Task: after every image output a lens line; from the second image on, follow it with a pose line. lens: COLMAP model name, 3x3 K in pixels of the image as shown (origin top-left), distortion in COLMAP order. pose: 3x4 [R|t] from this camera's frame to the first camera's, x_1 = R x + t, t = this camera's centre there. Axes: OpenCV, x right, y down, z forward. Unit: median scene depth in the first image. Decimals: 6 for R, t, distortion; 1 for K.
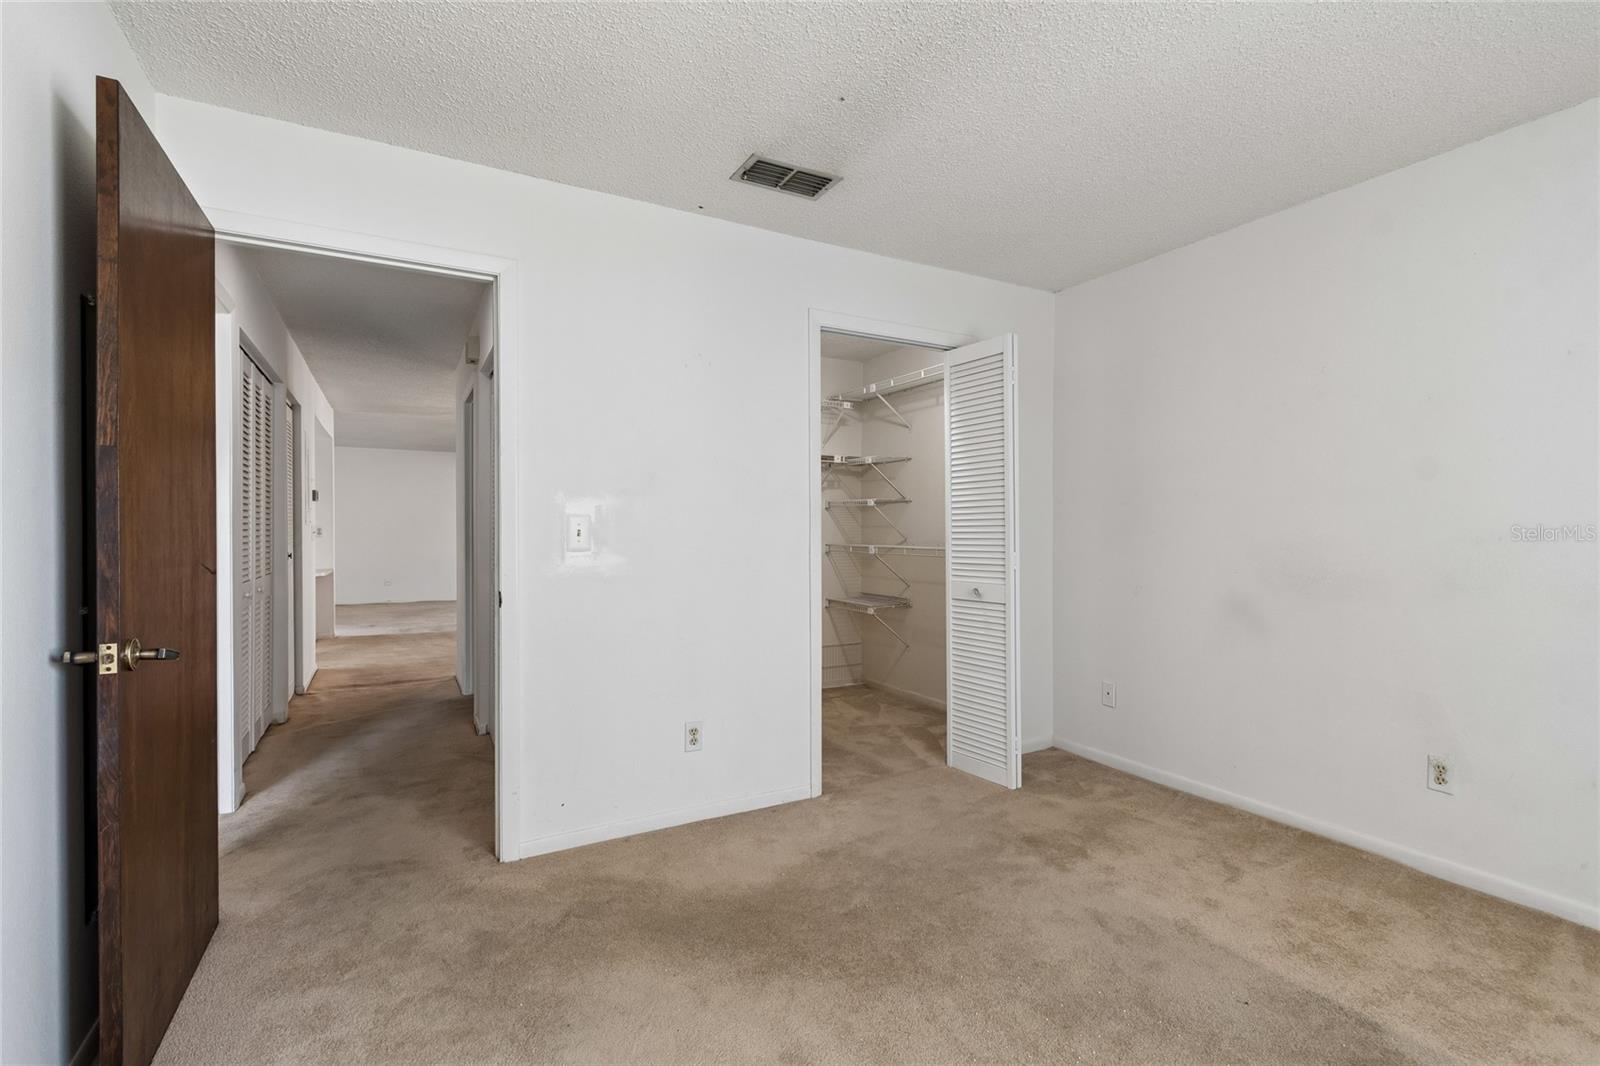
lens RADIAL K [[716.5, 0, 800.4], [0, 716.5, 556.2], [0, 0, 1]] dist [-0.000066, -0.000646]
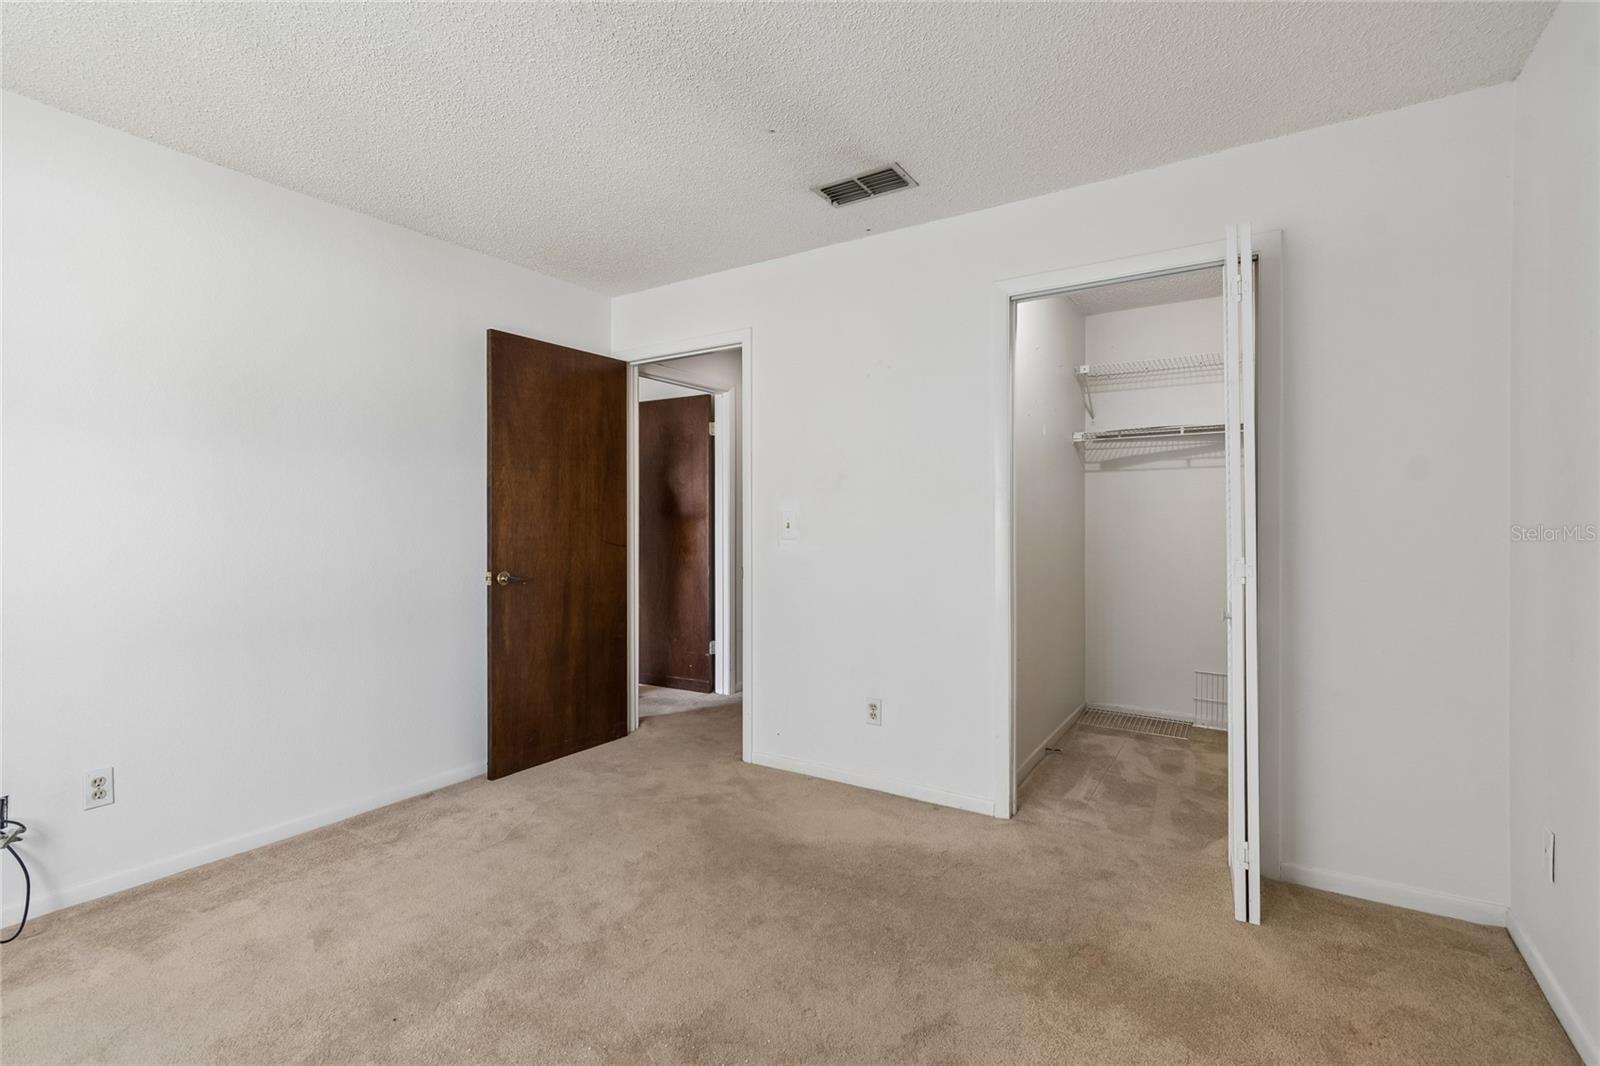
lens RADIAL K [[714.8, 0, 799.4], [0, 714.8, 543.6], [0, 0, 1]] dist [0.000008, -0.000427]
pose [[0.472378, 0.020213, -0.881164, 0.439579], [-0.028461, 0.999565, 0.007671, -0.005592], [0.880936, 0.021455, 0.472749, 0.220073]]
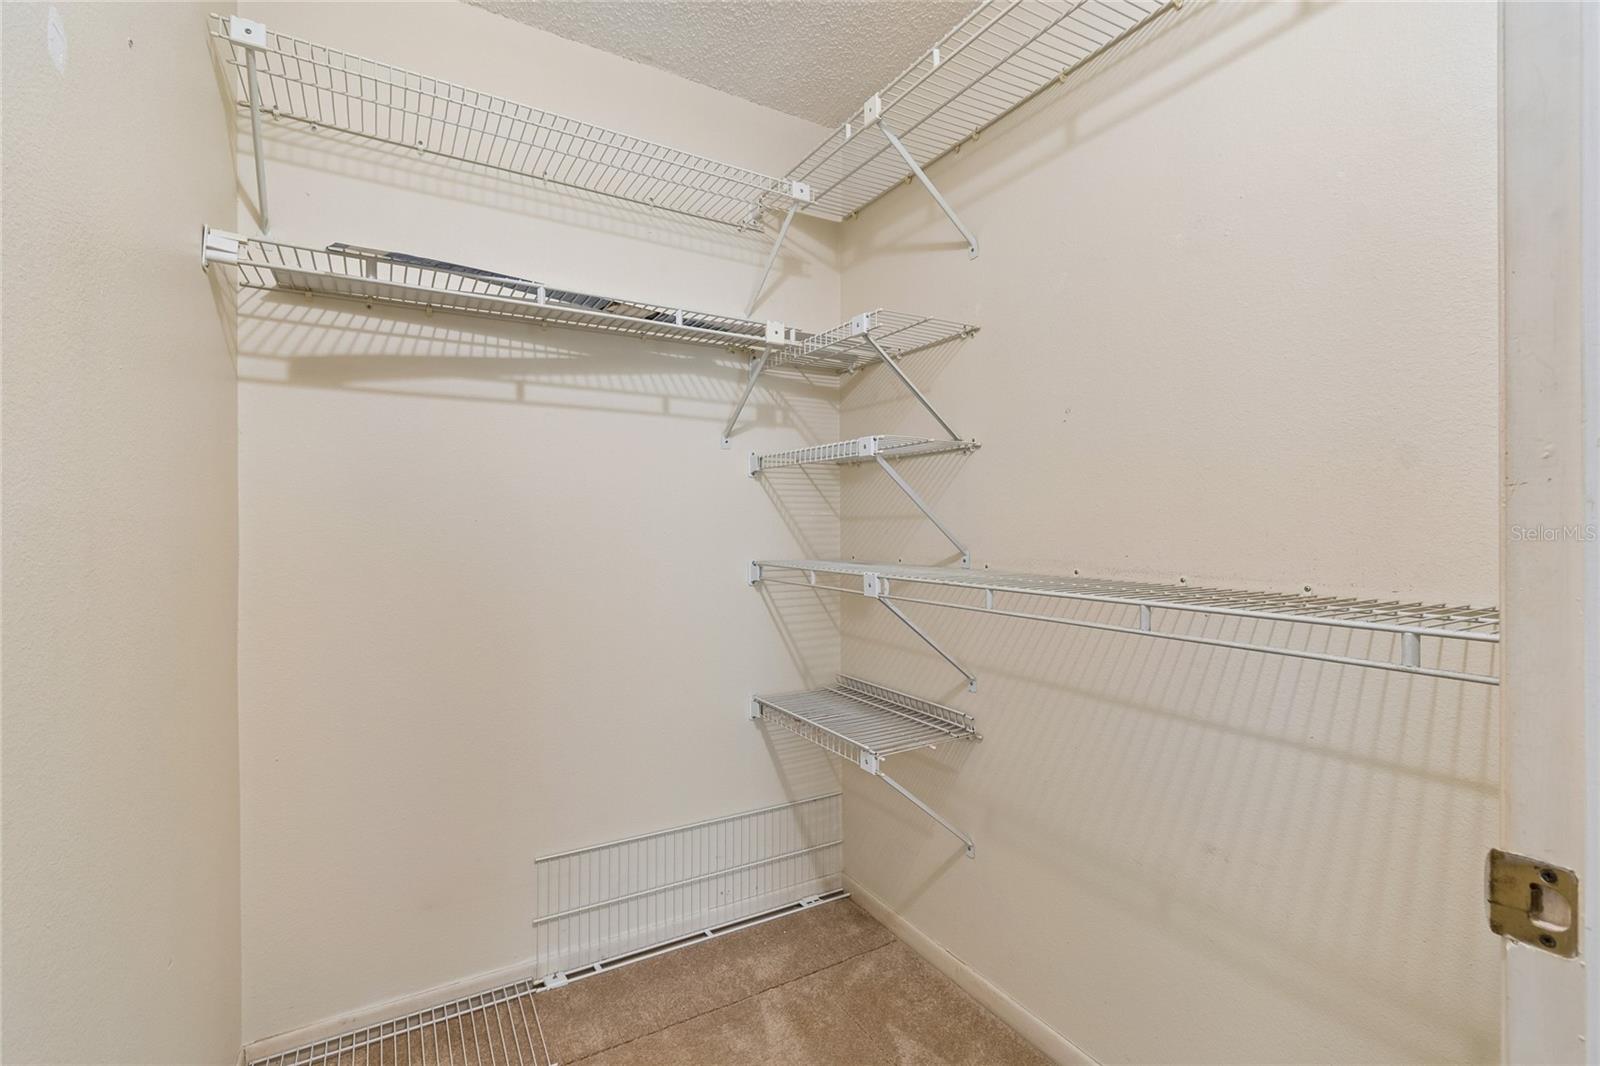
lens RADIAL K [[718.0, 0, 800.0], [0, 718.0, 533.0], [0, 0, 1]] dist [-0.002231, -0.000250]
pose [[0.999621, -0.001445, 0.027494, 0.054545], [0.002380, 0.999419, -0.033994, -0.020997], [-0.027429, 0.034046, 0.999044, 0.639859]]
